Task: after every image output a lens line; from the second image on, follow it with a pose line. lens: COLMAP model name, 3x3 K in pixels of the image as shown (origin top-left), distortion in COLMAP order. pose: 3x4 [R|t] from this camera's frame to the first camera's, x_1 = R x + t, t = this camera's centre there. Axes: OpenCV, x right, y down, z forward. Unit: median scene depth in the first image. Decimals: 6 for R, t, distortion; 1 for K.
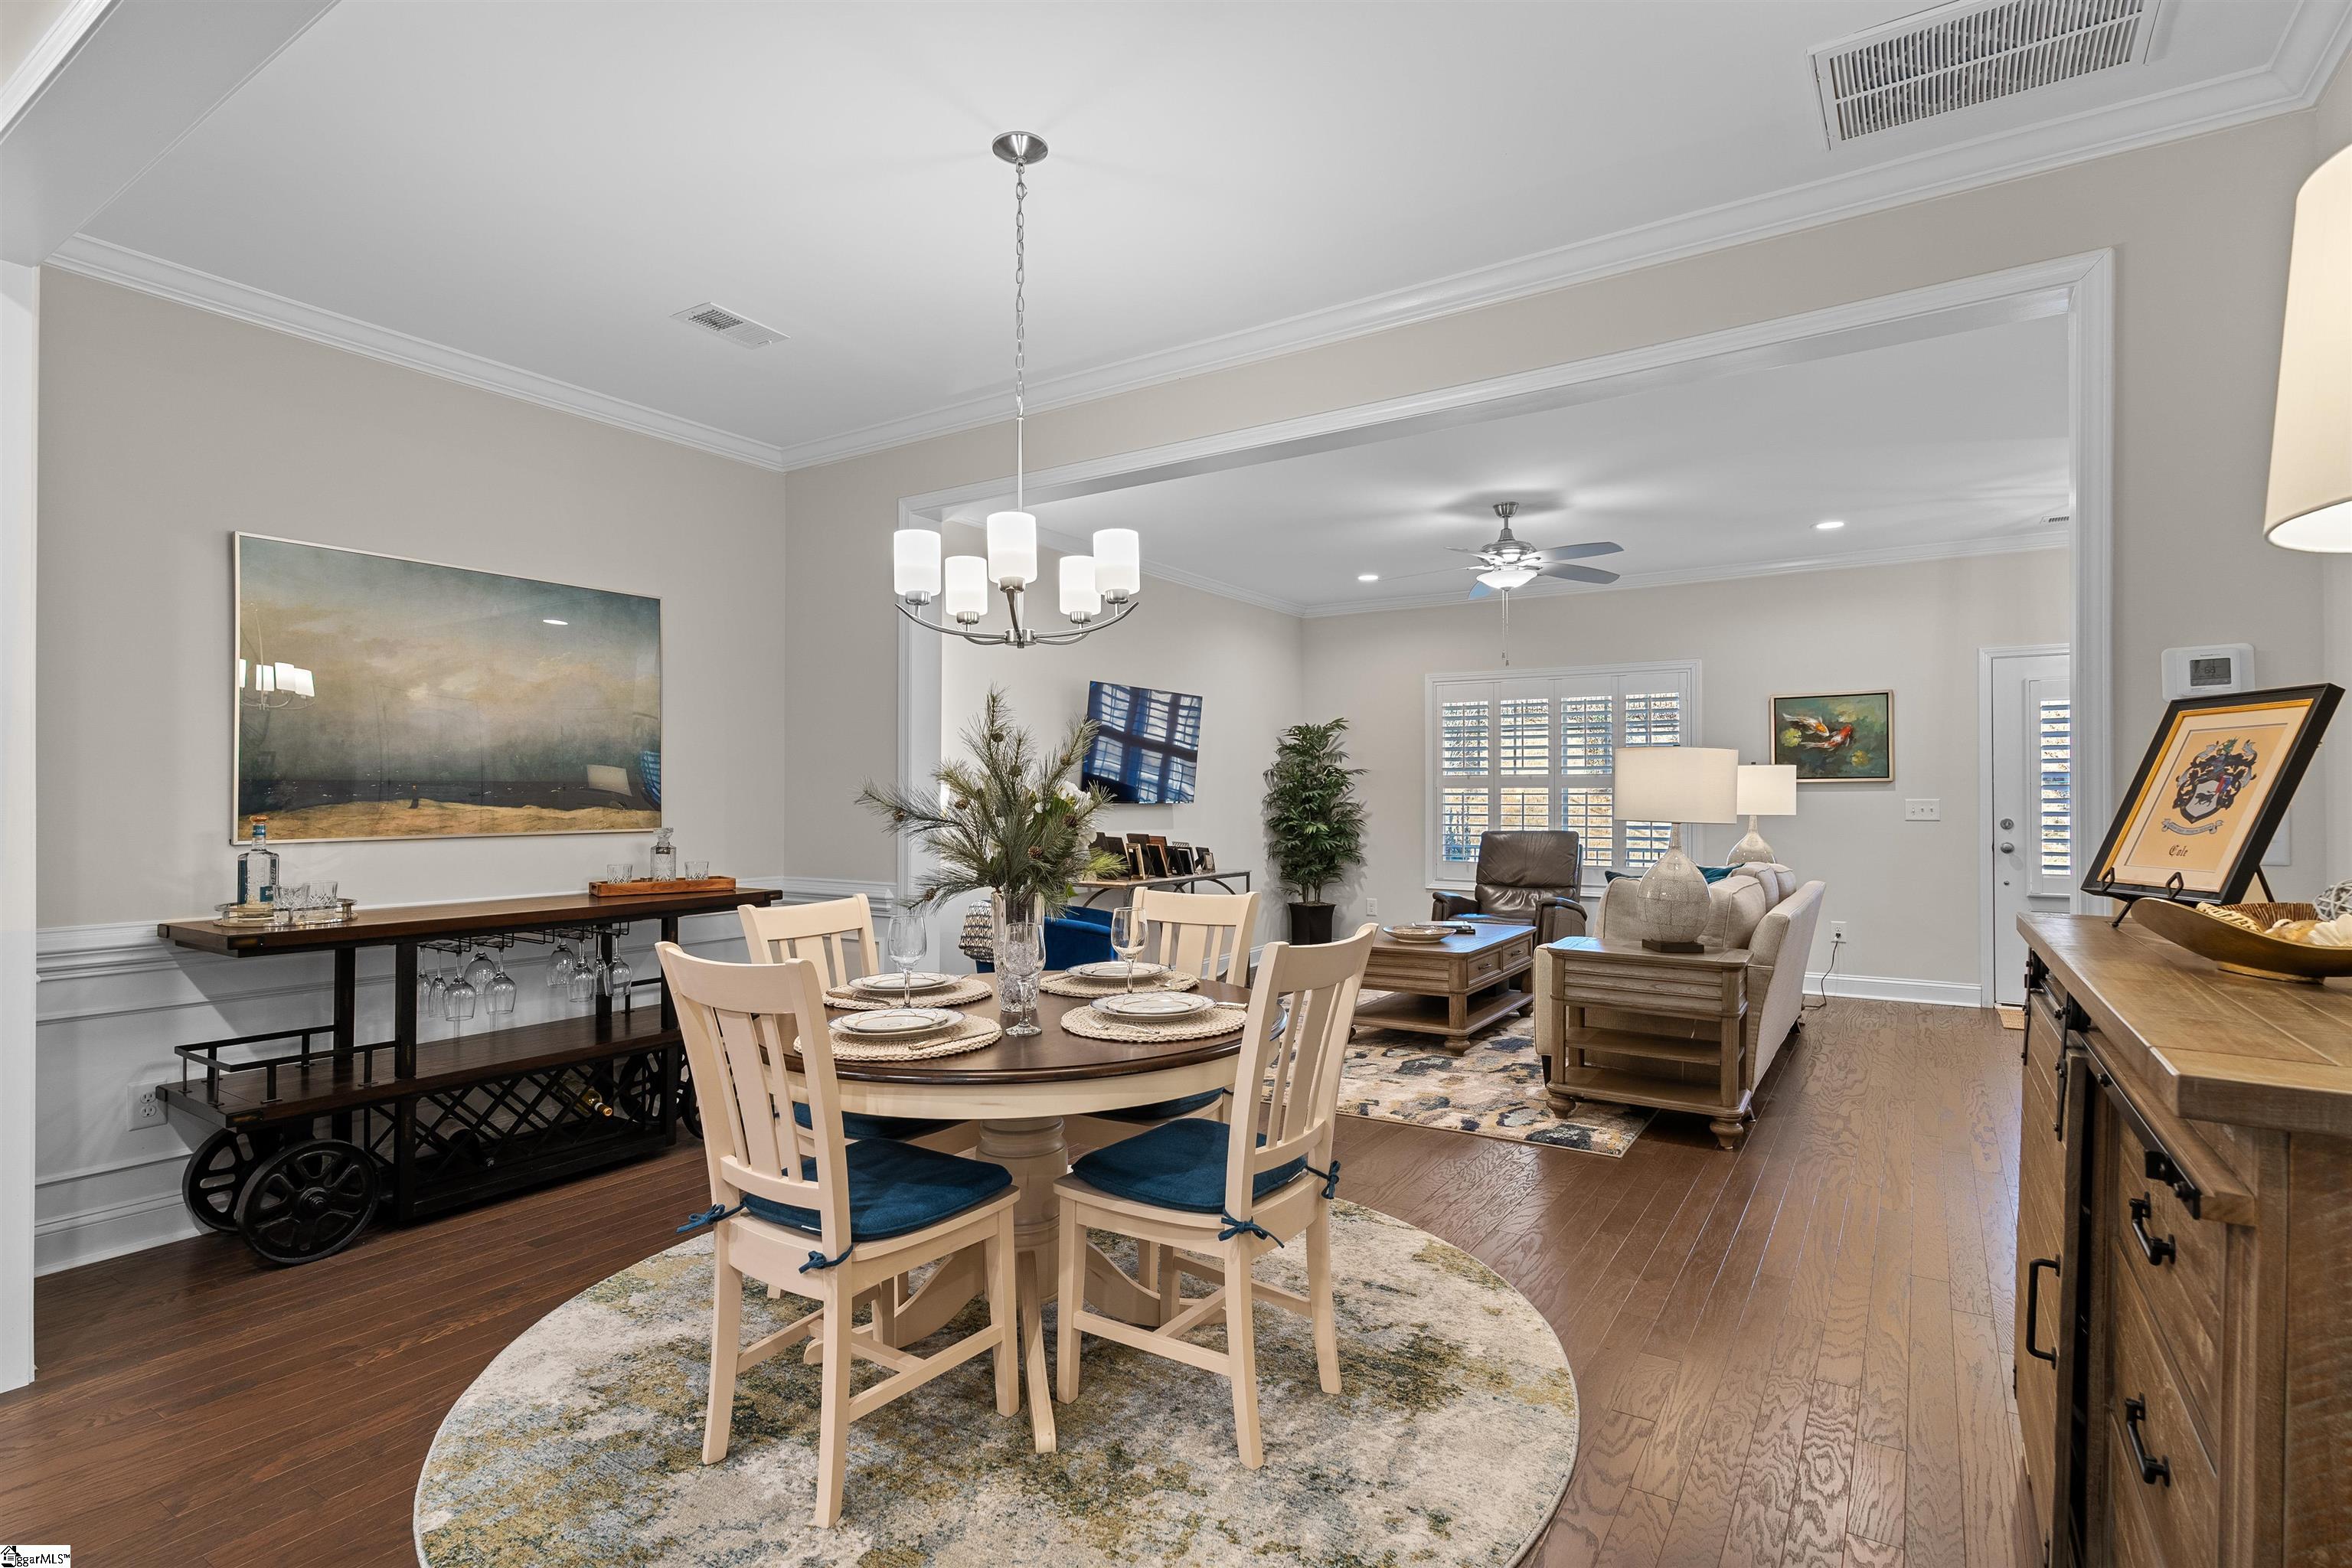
lens RADIAL K [[1148.4, 0, 1178.0], [0, 1148.4, 787.7], [0, 0, 1]] dist [-0.002288, 0.000051]
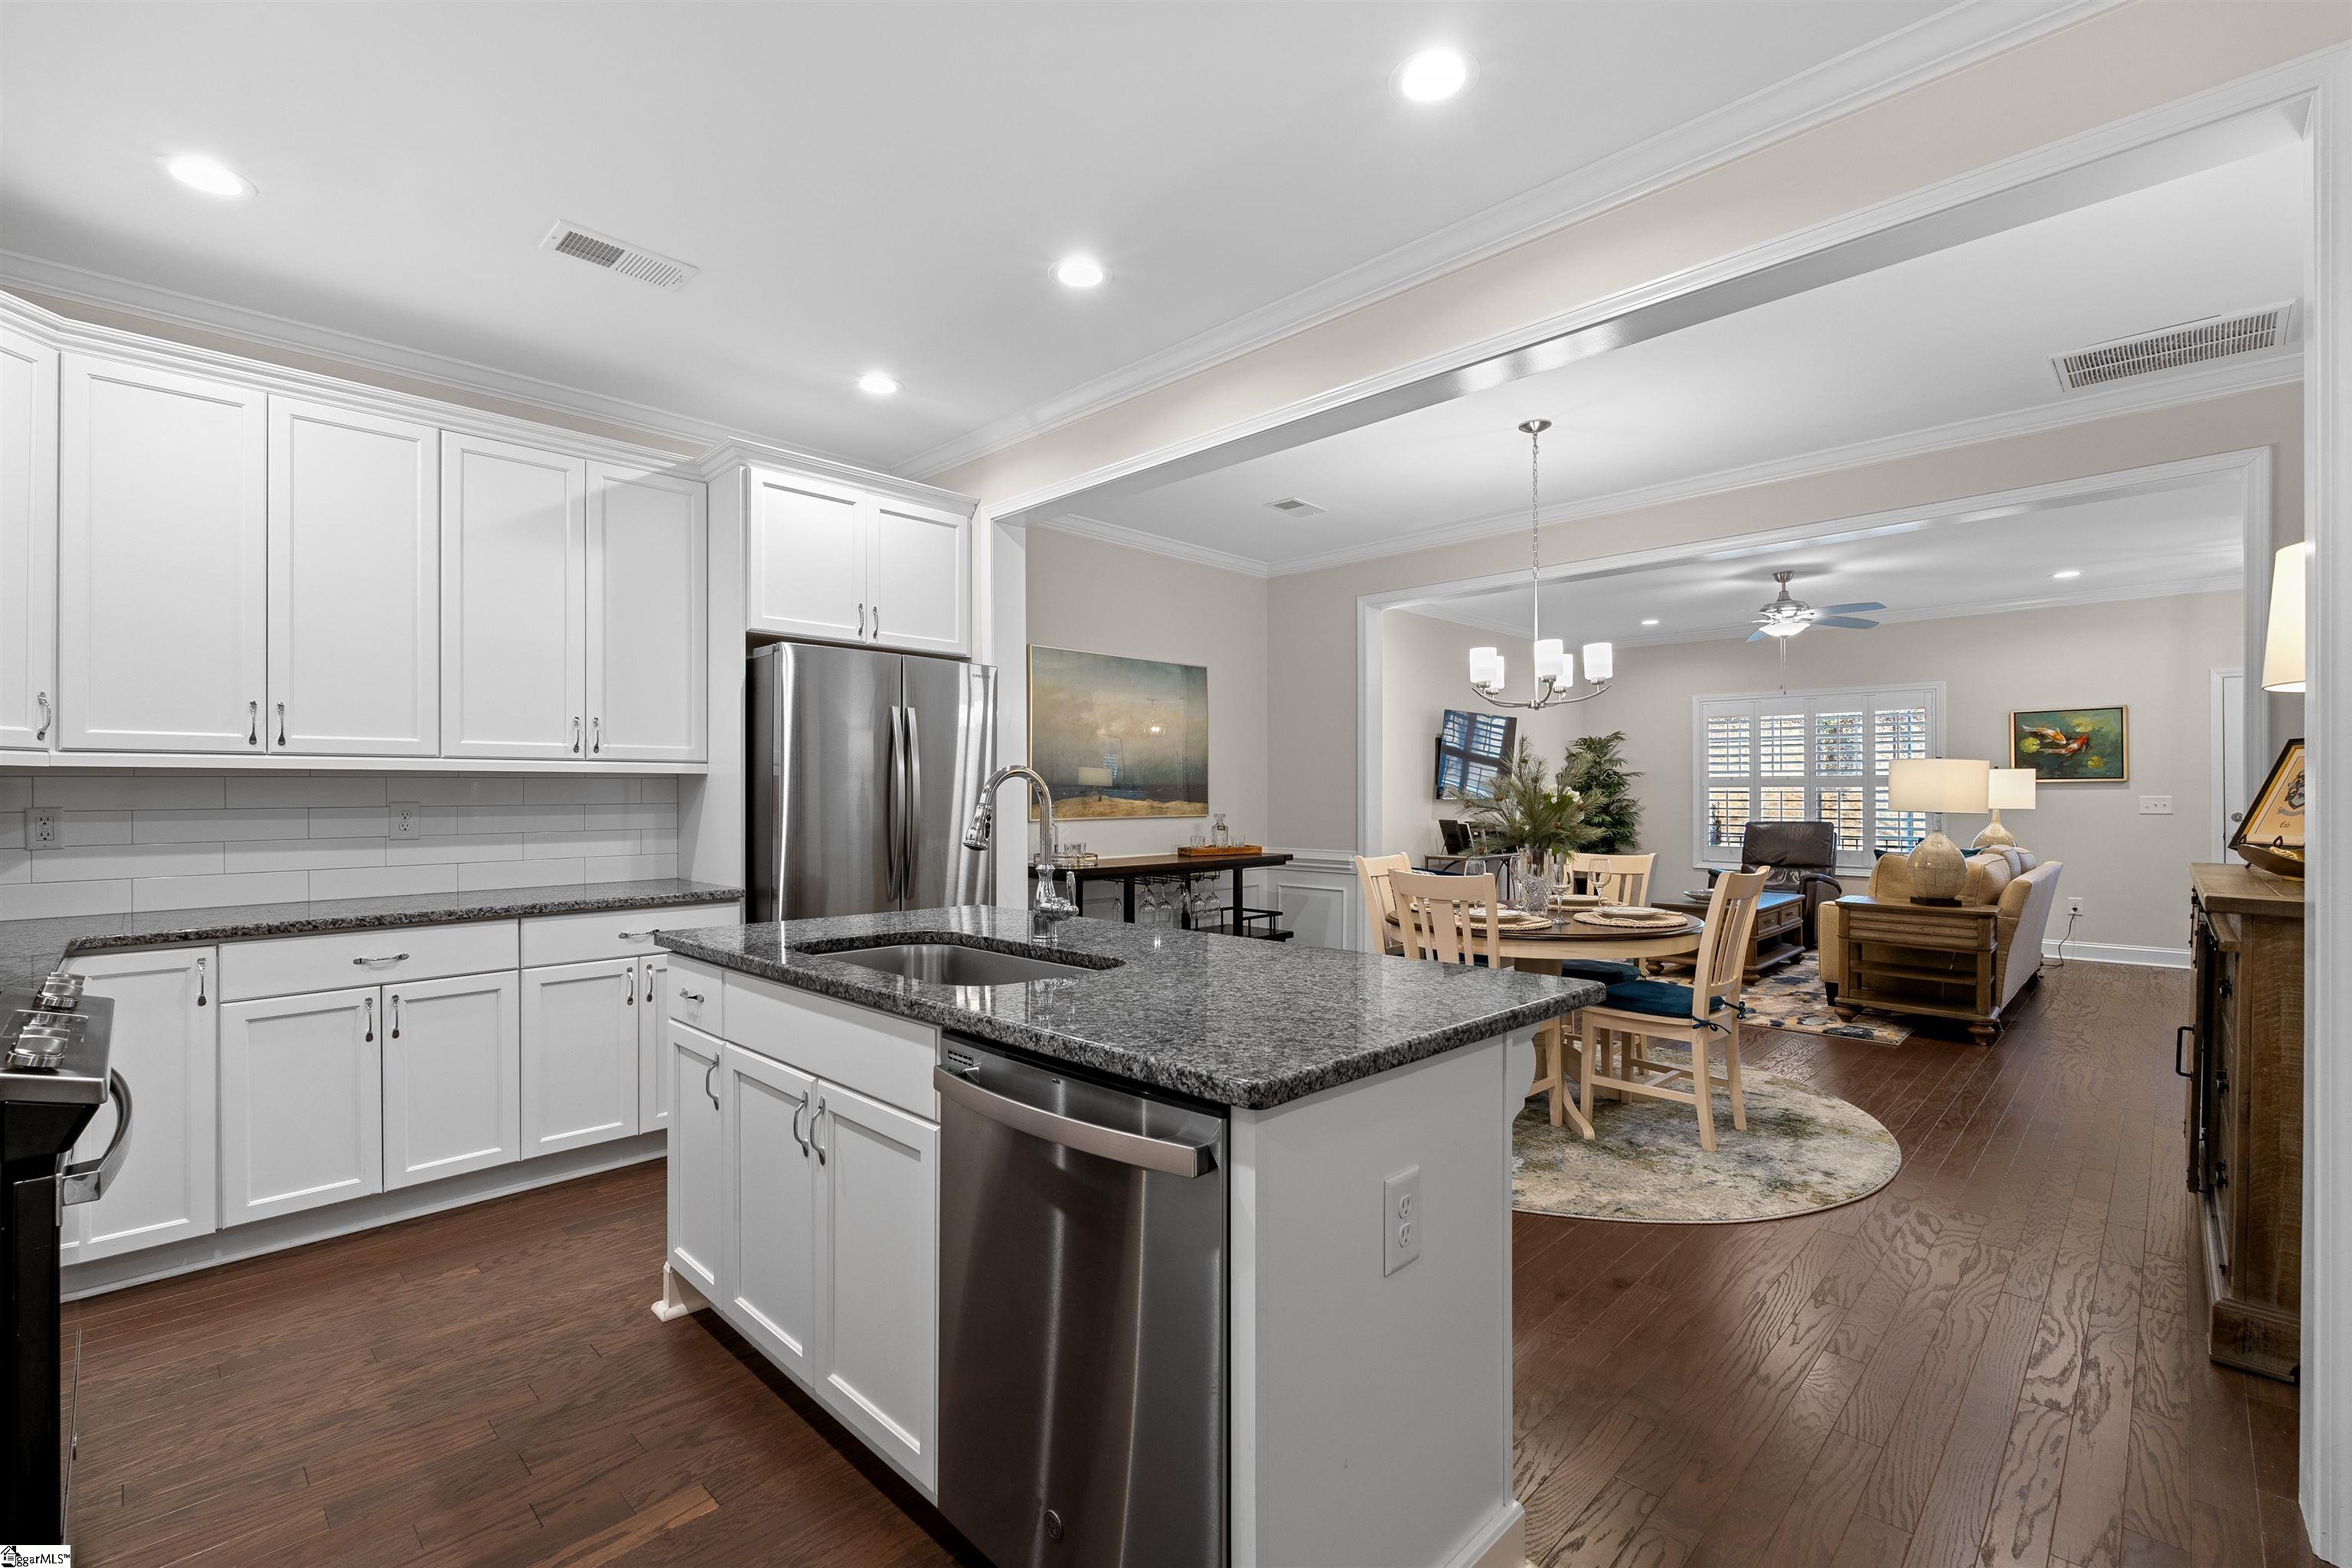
lens RADIAL K [[1029.5, 0, 1173.8], [0, 1029.5, 786.9], [0, 0, 1]] dist [-0.003462, -0.000307]
pose [[0.979918, -0.001052, -0.199399, -0.236159], [0.001294, 0.999999, 0.001083, -0.003762], [0.199397, -0.001319, 0.979918, -0.422708]]
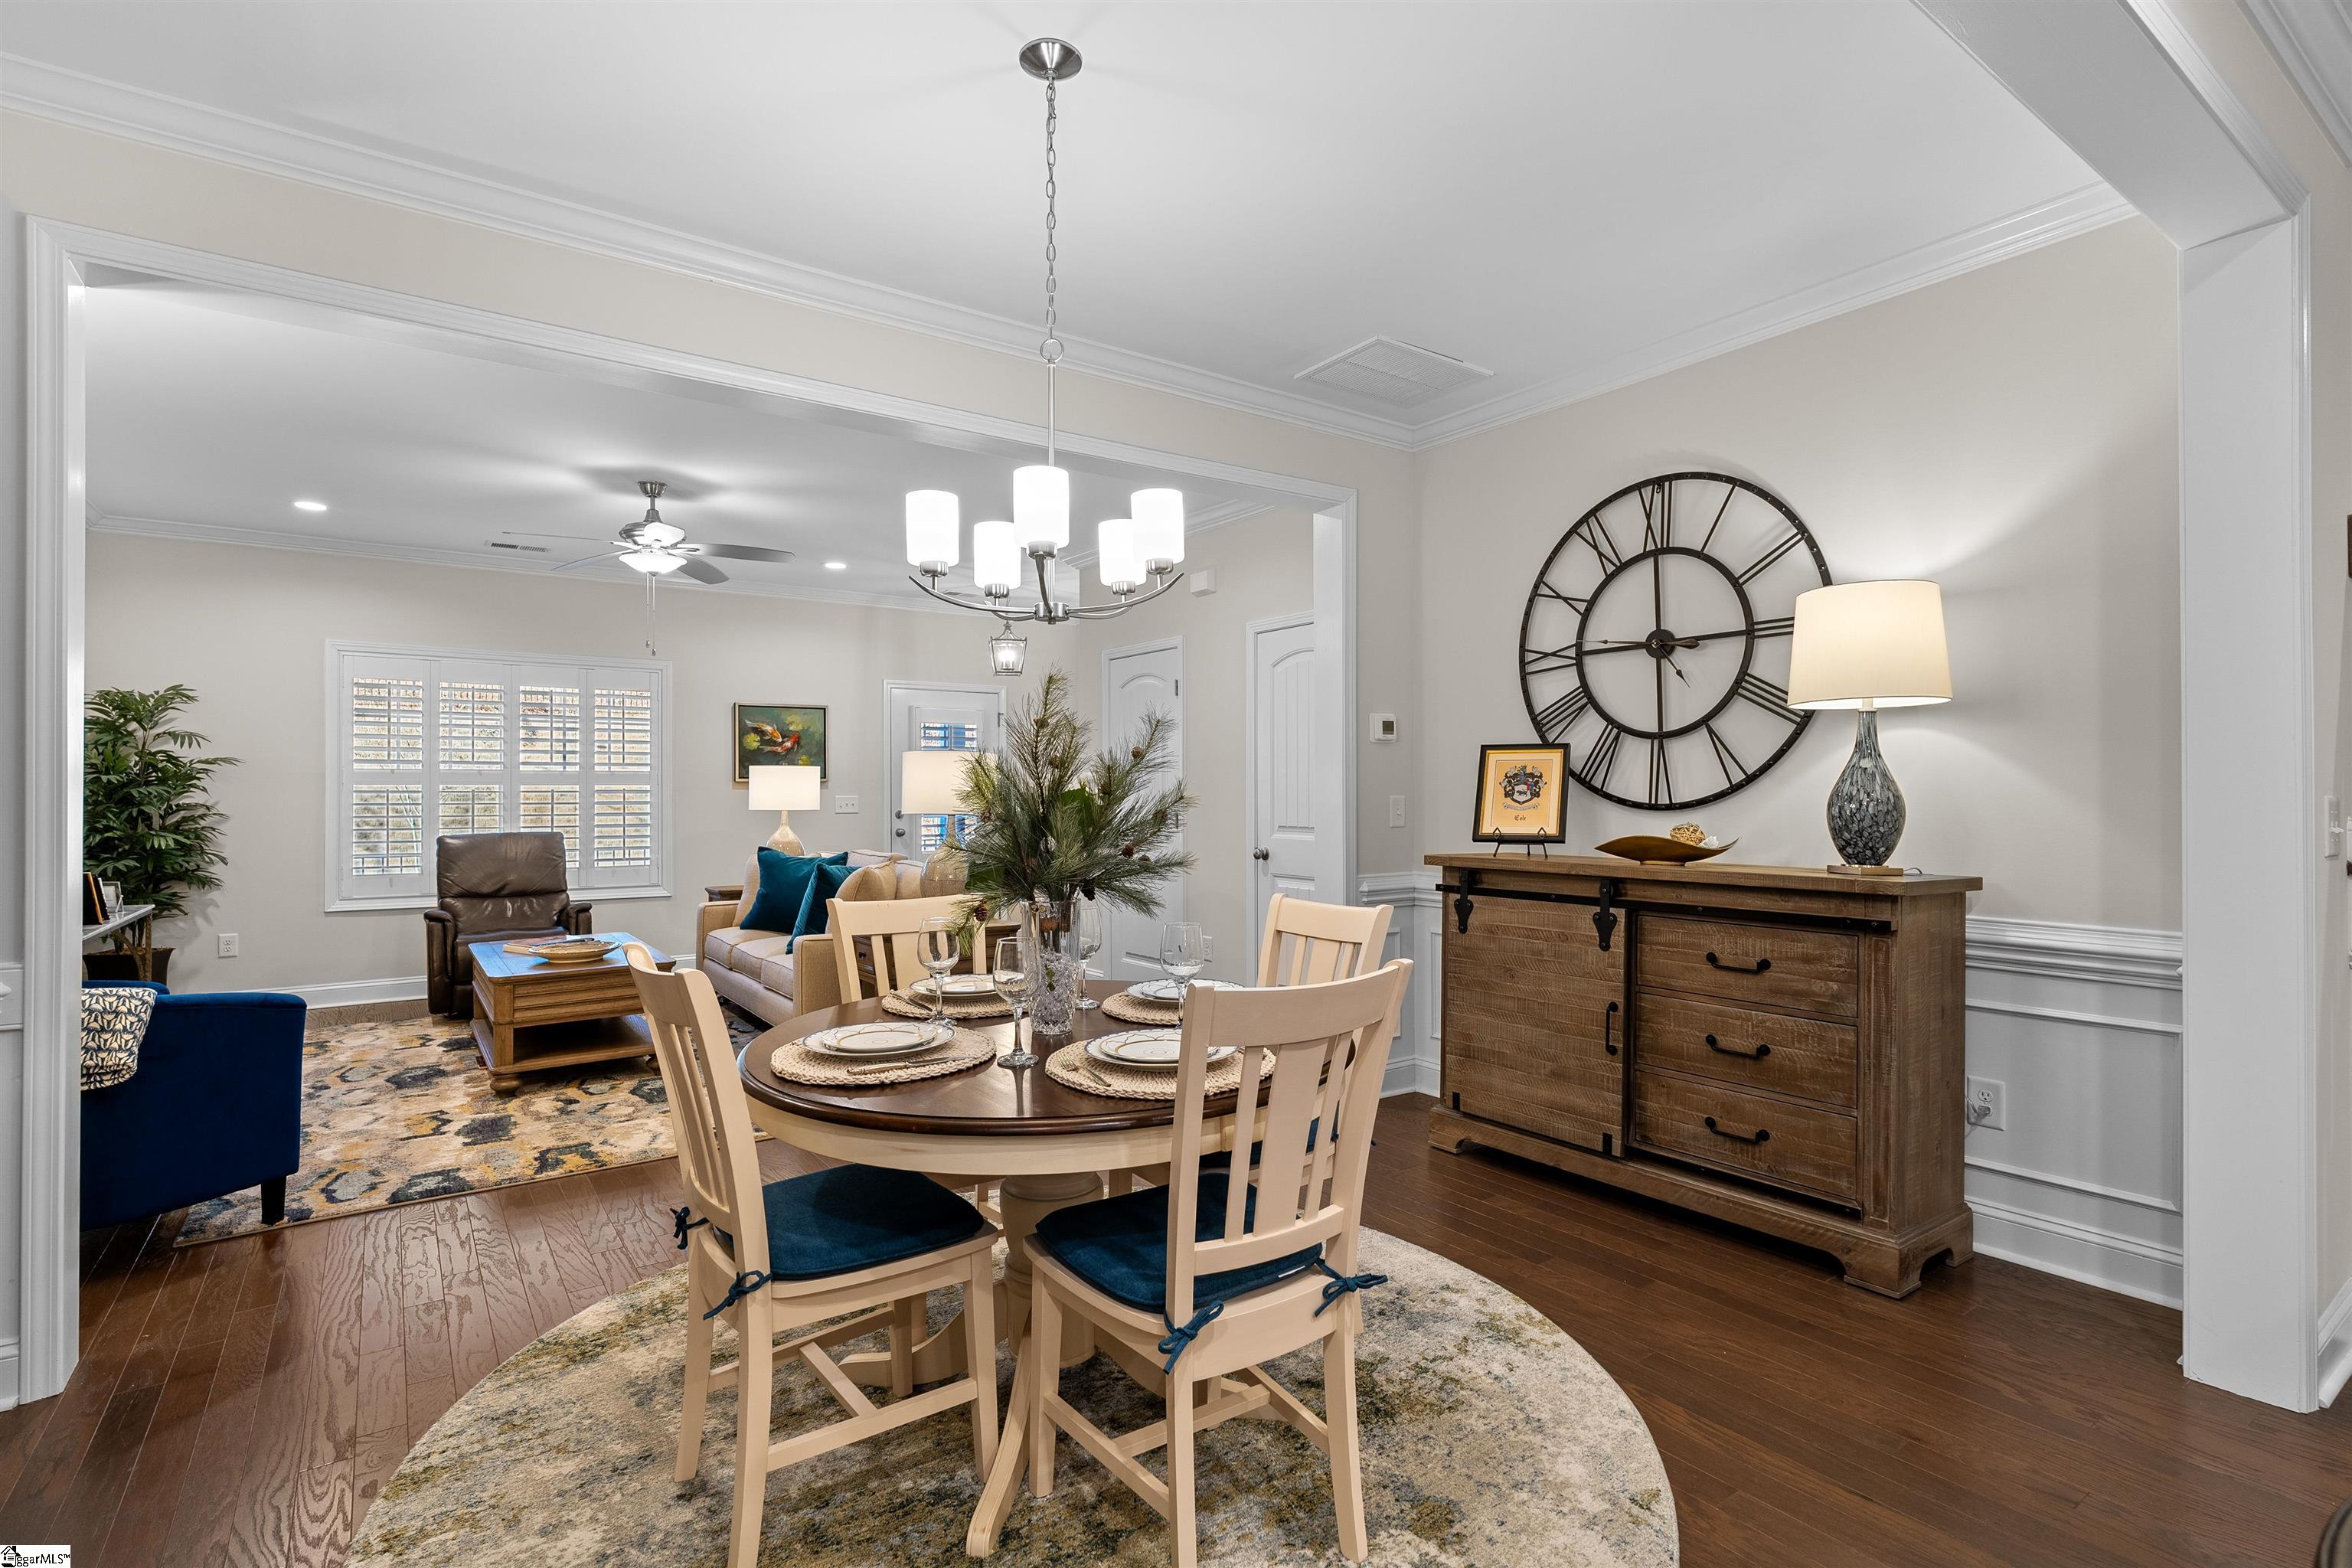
lens RADIAL K [[1117.8, 0, 1166.7], [0, 1117.8, 792.1], [0, 0, 1]] dist [-0.002663, 0.000421]
pose [[0.370873, 0.000926, 0.928683, -0.581394], [-0.005564, 0.999984, 0.001225, 0.003982], [-0.928667, -0.005621, 0.370872, 0.383263]]
